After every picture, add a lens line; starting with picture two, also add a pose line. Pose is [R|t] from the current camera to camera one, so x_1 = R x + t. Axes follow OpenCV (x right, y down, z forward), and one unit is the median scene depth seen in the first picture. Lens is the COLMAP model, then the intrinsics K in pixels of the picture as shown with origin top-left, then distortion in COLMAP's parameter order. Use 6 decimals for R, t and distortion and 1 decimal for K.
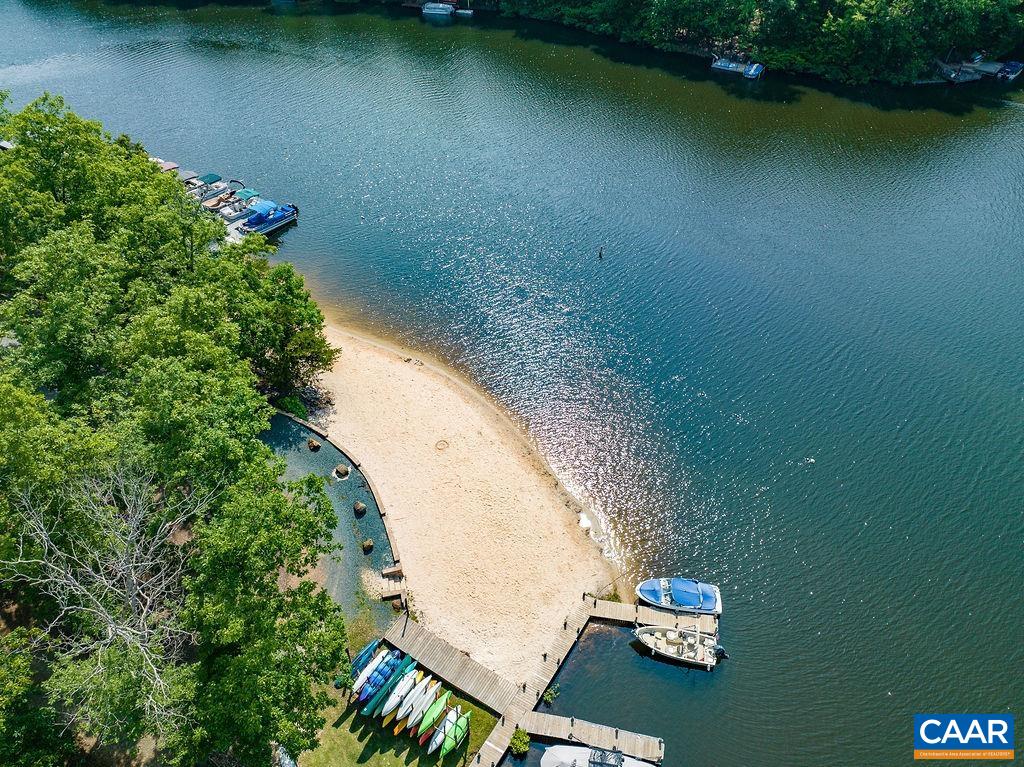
lens RADIAL K [[721.1, 0, 512.5], [0, 721.1, 380.8], [0, 0, 1]] dist [-0.039885, 0.003410]
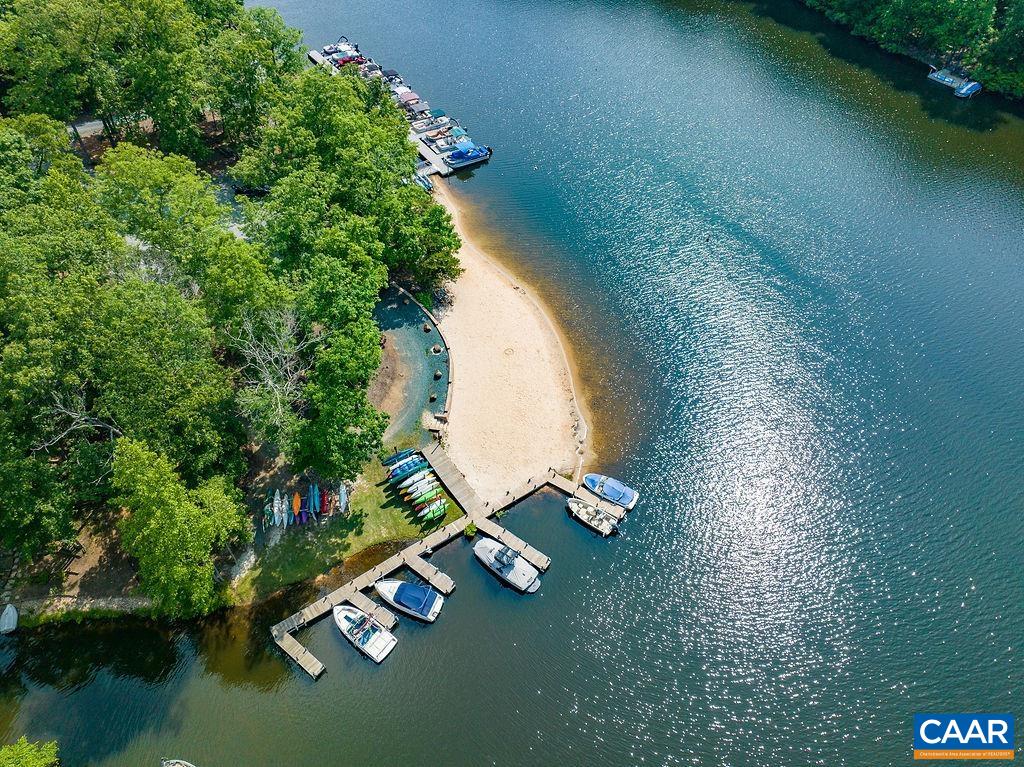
lens RADIAL K [[721.1, 0, 511.1], [0, 721.1, 381.0], [0, 0, 1]] dist [-0.039885, 0.003410]
pose [[0.918173, 0.282495, -0.277768, 0.399055], [-0.249341, 0.956890, 0.148968, -0.087236], [0.307876, -0.067519, 0.949028, -0.464959]]
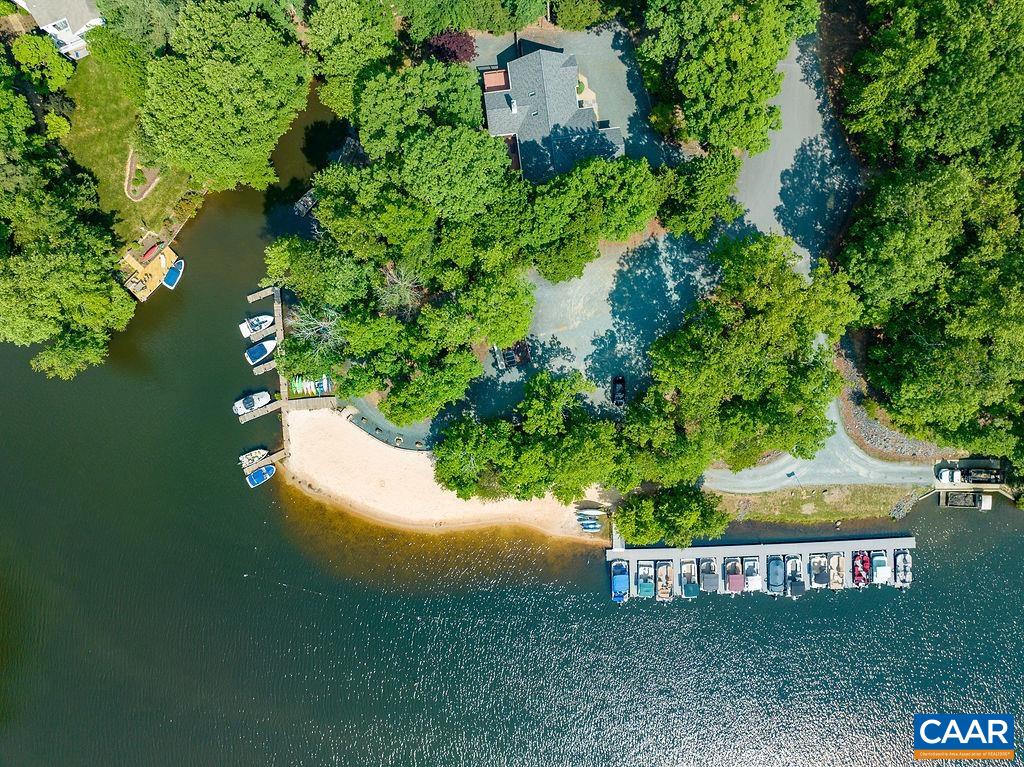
lens RADIAL K [[721.1, 0, 511.5], [0, 721.1, 382.8], [0, 0, 1]] dist [-0.039885, 0.003410]
pose [[-0.813186, 0.582002, 0.001335, -0.735727], [-0.377898, -0.529750, 0.759314, -1.913516], [0.442630, 0.616959, 0.650723, -0.540693]]
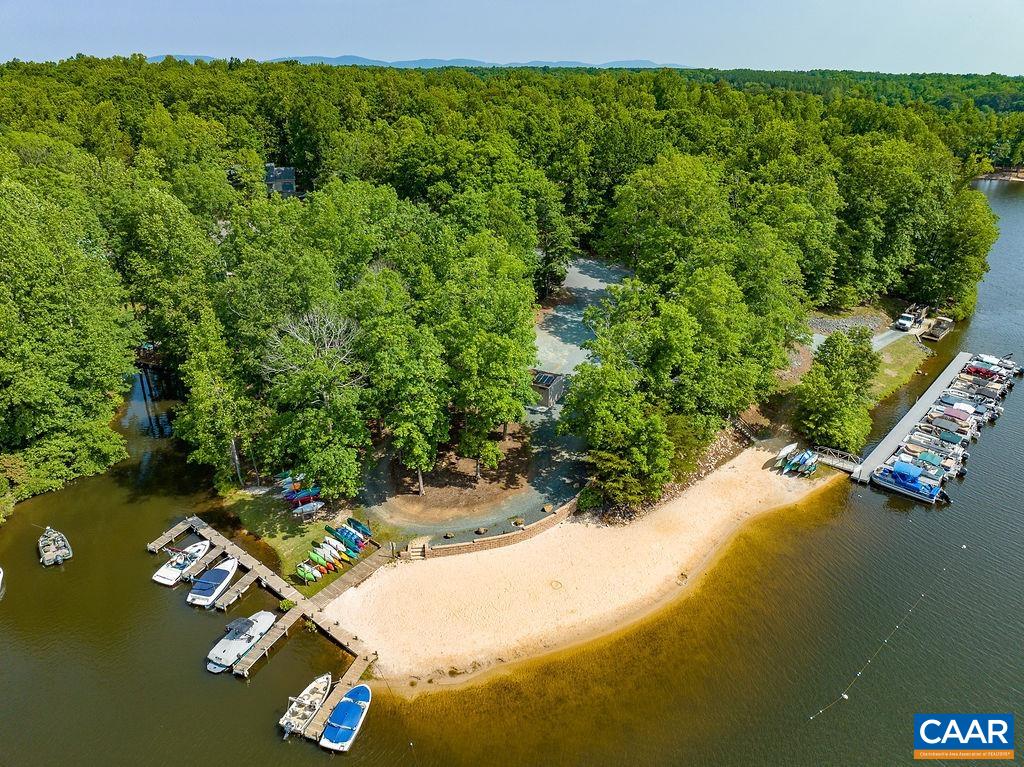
lens RADIAL K [[721.1, 0, 507.7], [0, 721.1, 383.0], [0, 0, 1]] dist [-0.039885, 0.003410]
pose [[-0.151226, 0.388770, -0.908839, 1.004960], [-0.640429, 0.661823, 0.389669, -0.631558], [0.752982, 0.640975, 0.148895, 0.699022]]
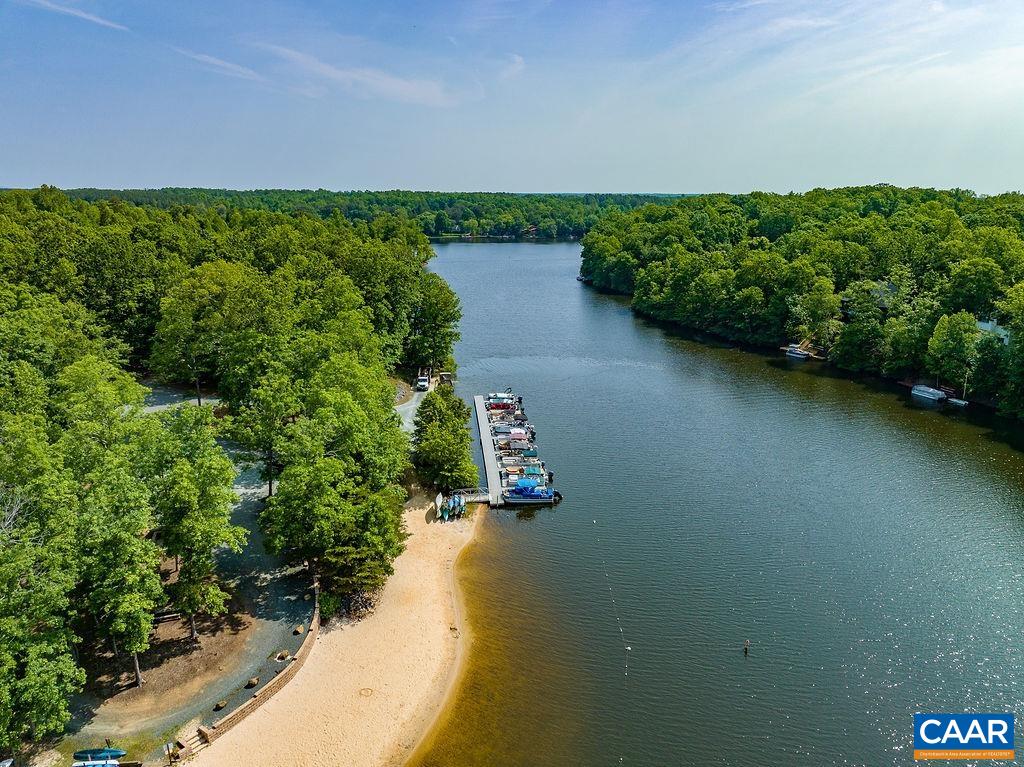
lens RADIAL K [[721.1, 0, 511.7], [0, 721.1, 388.9], [0, 0, 1]] dist [-0.039885, 0.003410]
pose [[0.627829, 0.201848, -0.751723, 0.909480], [-0.504422, 0.841044, -0.195455, -0.233250], [0.592780, 0.501899, 0.629848, 0.288774]]
